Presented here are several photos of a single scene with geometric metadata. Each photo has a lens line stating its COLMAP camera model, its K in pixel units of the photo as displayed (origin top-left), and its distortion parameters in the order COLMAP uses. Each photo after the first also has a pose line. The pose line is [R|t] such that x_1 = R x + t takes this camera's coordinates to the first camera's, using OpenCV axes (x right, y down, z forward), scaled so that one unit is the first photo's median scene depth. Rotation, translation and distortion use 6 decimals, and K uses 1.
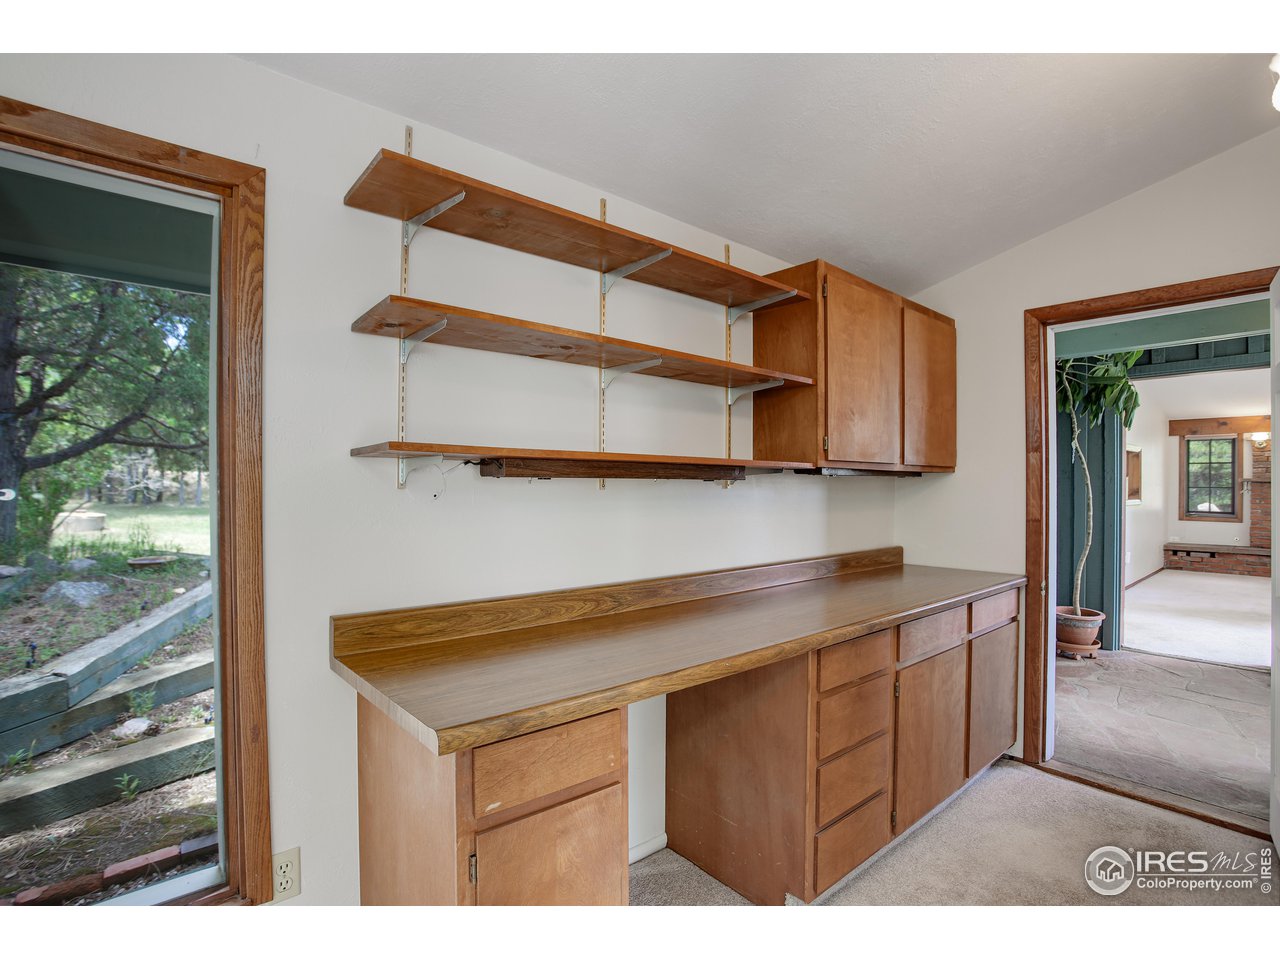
lens RADIAL K [[616.8, 0, 640.0], [0, 616.8, 480.0], [0, 0, 1]] dist [-0.056377, 0.030272]
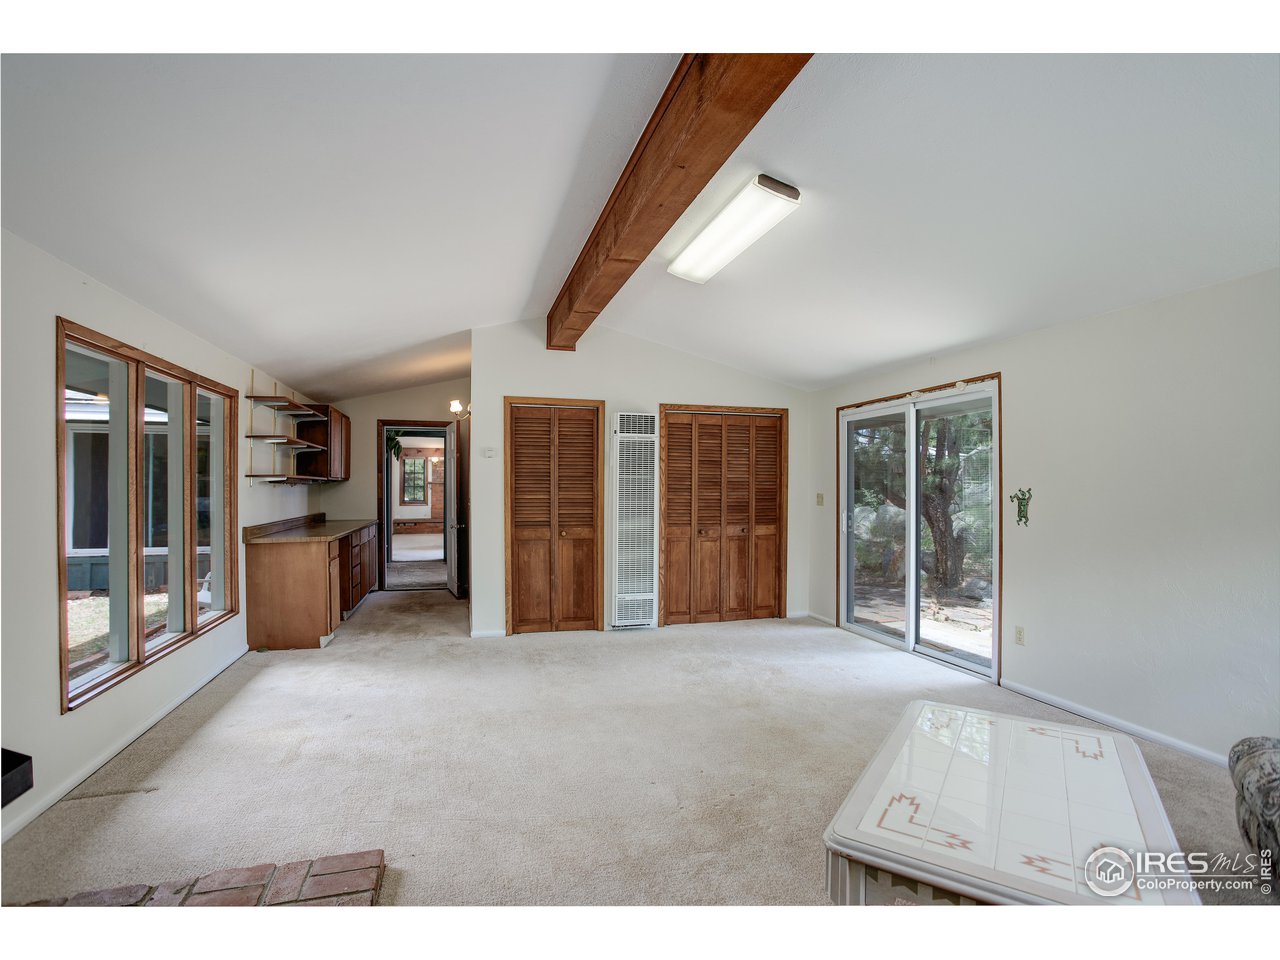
lens RADIAL K [[616.8, 0, 640.0], [0, 616.8, 480.0], [0, 0, 1]] dist [-0.056377, 0.030272]
pose [[0.422703, 0.005649, 0.906251, -1.227256], [-0.008672, 0.999960, -0.002188, -0.017537], [-0.906227, -0.006935, 0.422735, -1.097976]]
